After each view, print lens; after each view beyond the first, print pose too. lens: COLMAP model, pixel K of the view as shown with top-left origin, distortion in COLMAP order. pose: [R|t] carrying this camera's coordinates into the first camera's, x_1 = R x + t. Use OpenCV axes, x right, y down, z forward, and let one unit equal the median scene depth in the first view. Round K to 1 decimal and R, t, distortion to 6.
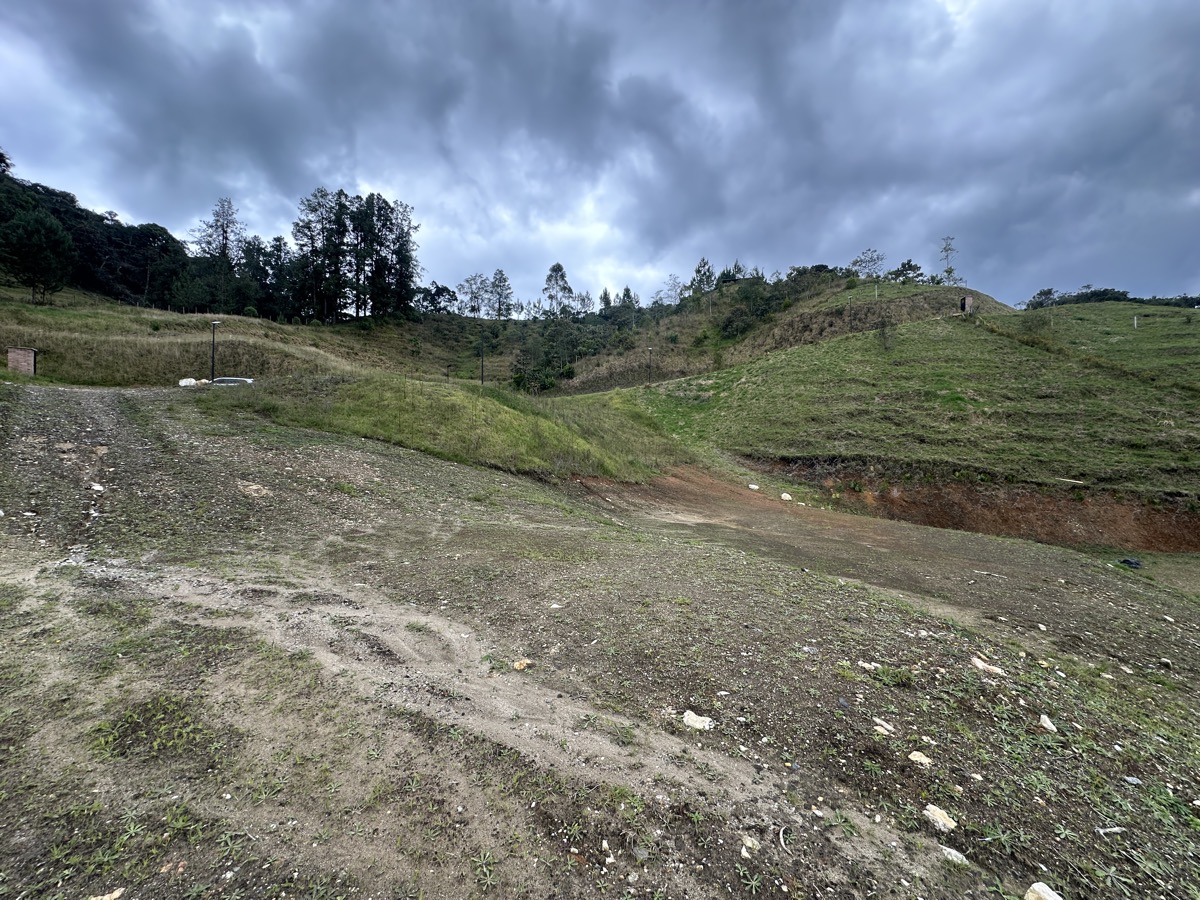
lens RADIAL K [[484.3, 0, 600.2], [0, 484.3, 449.9], [0, 0, 1]] dist [-0.002604, -0.000415]
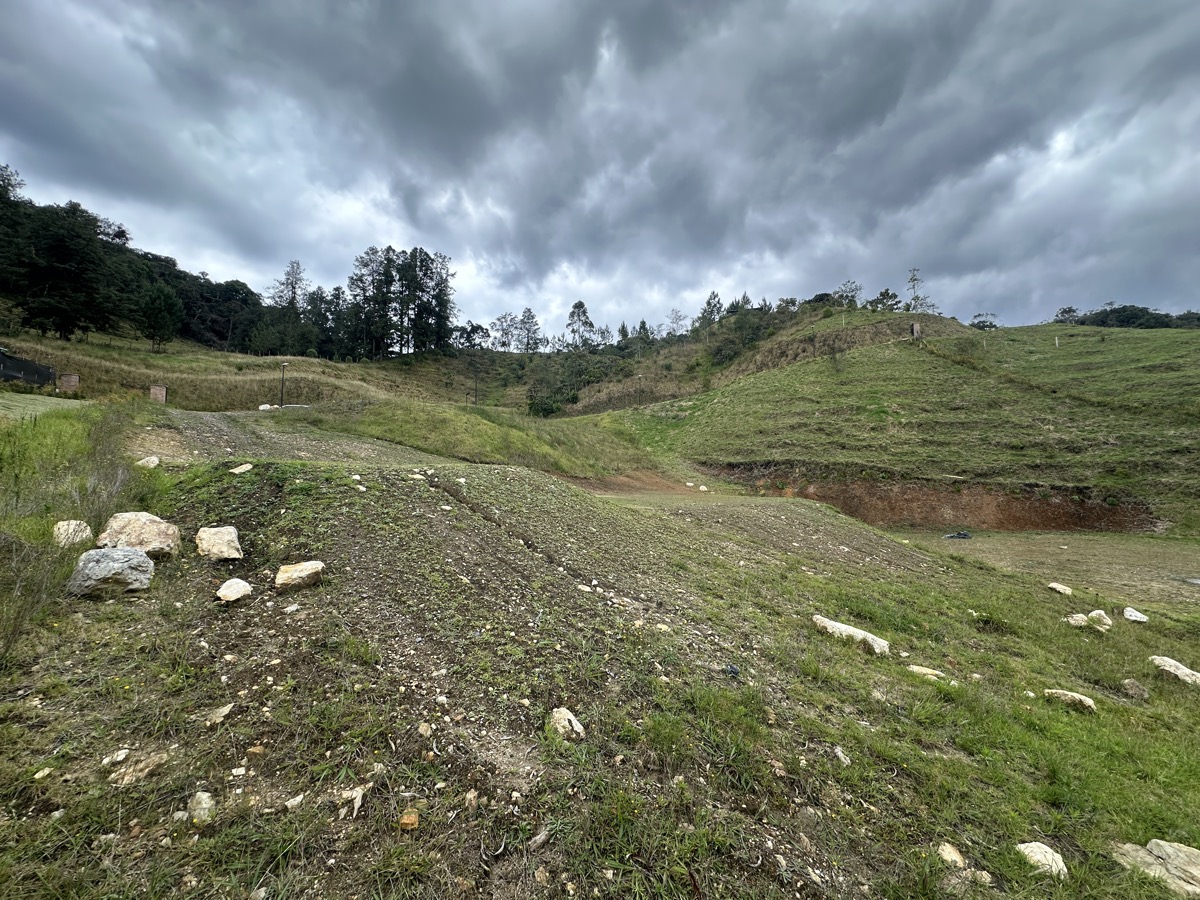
lens RADIAL K [[484.3, 0, 599.8], [0, 484.3, 449.7], [0, 0, 1]] dist [-0.002604, -0.000415]
pose [[0.996137, -0.010300, -0.087207, 0.101856], [0.005171, 0.998255, -0.058829, 0.031011], [0.087660, 0.058151, 0.994452, -0.131391]]
